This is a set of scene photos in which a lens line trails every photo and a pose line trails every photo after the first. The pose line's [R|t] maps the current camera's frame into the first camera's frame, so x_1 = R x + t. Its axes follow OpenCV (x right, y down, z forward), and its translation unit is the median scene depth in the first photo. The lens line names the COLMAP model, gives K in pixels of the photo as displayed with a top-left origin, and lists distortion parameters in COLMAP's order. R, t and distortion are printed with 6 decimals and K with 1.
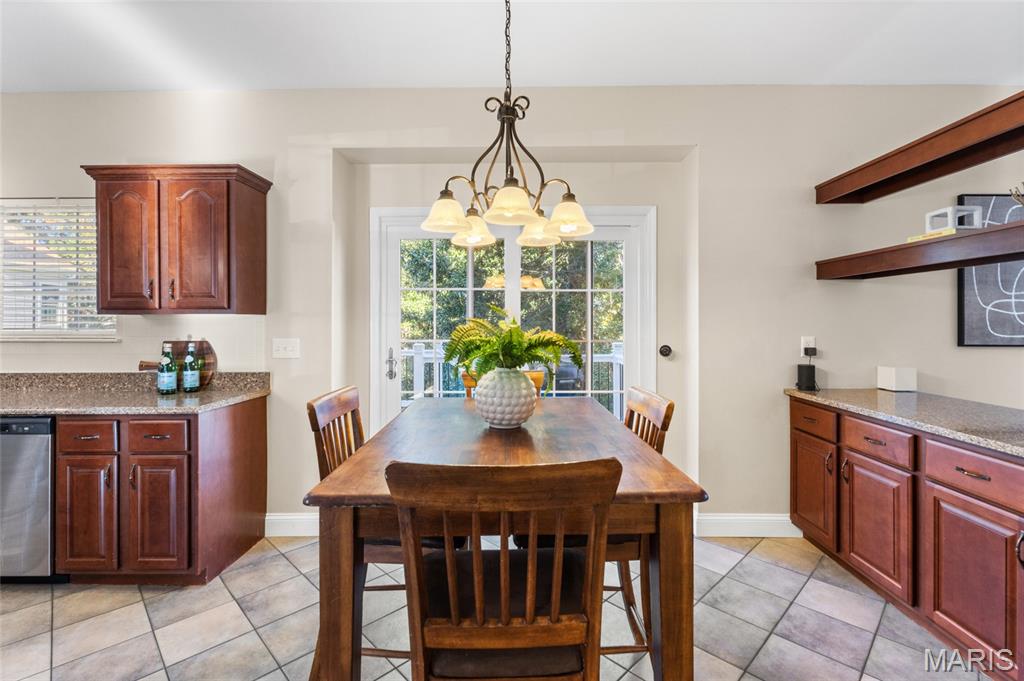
lens RADIAL K [[462.3, 0, 513.2], [0, 462.3, 321.3], [0, 0, 1]] dist [-0.002088, -0.000411]
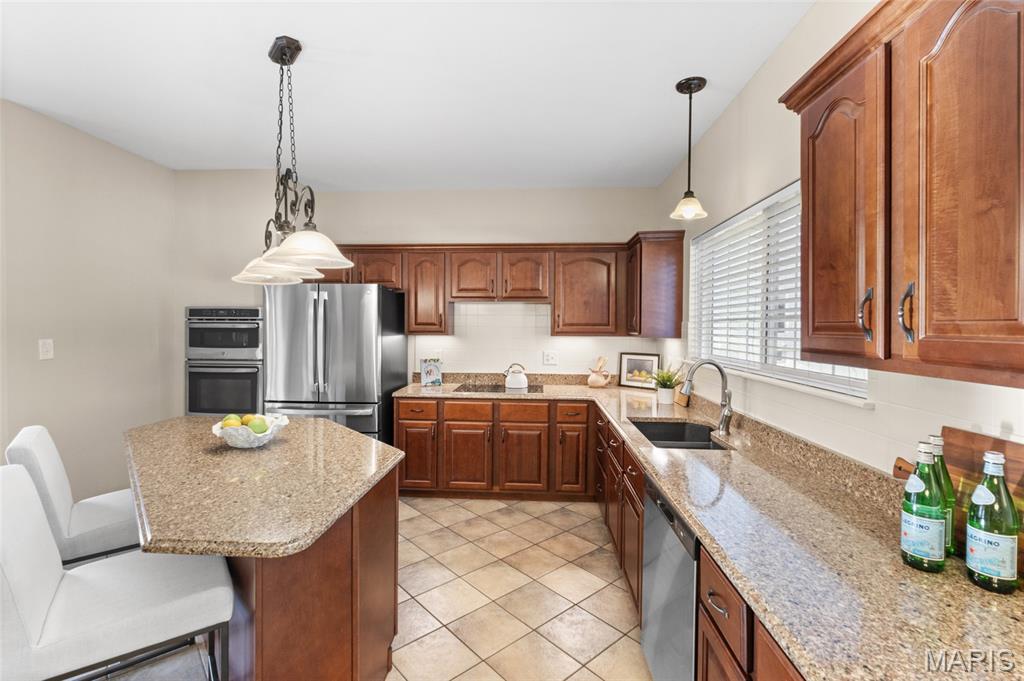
lens RADIAL K [[458.6, 0, 511.8], [0, 458.6, 331.4], [0, 0, 1]] dist [-0.001012, -0.000168]
pose [[-0.050330, 0.013194, -0.998645, -0.345938], [-0.002386, 0.999908, 0.013331, -0.056029], [0.998730, 0.003053, -0.050294, 0.690287]]
